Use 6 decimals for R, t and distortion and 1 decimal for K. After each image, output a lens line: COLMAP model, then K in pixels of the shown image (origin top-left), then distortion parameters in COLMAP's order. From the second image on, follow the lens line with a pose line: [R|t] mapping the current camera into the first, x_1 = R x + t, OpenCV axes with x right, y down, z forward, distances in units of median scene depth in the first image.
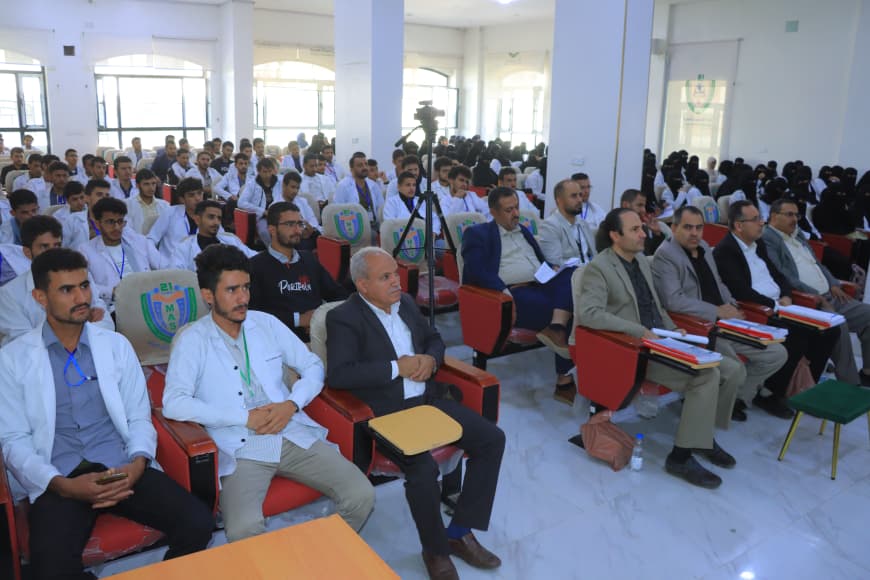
lens RADIAL K [[732.6, 0, 434.6], [0, 732.6, 270.8], [0, 0, 1]] dist [-0.117294, 0.118407]
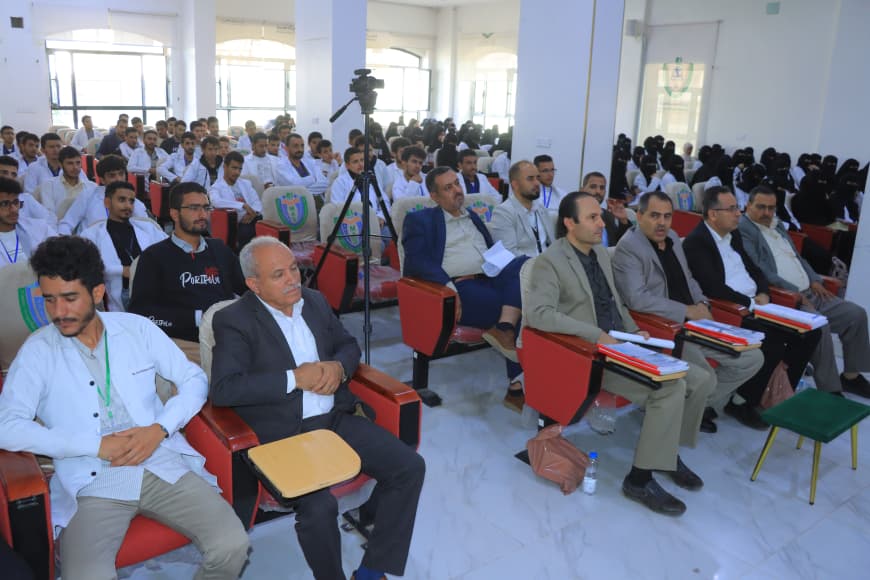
lens RADIAL K [[732.6, 0, 432.9], [0, 732.6, 275.4], [0, 0, 1]] dist [-0.117294, 0.118407]
pose [[0.999627, 0.007097, 0.026379, 0.017383], [-0.007768, 0.999647, 0.025423, -0.002084], [-0.026190, -0.025618, 0.999329, 0.036457]]
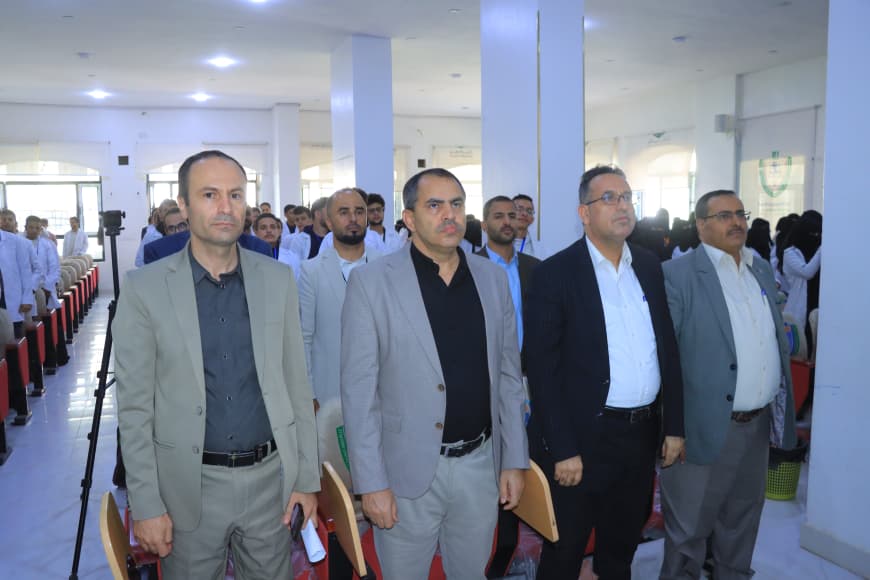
lens RADIAL K [[732.6, 0, 426.1], [0, 732.6, 272.2], [0, 0, 1]] dist [-0.117294, 0.118407]
pose [[0.971786, -0.014939, -0.235392, 0.176738], [-0.016772, 0.991089, -0.132138, -0.016059], [0.235268, 0.132358, 0.962876, 0.120658]]
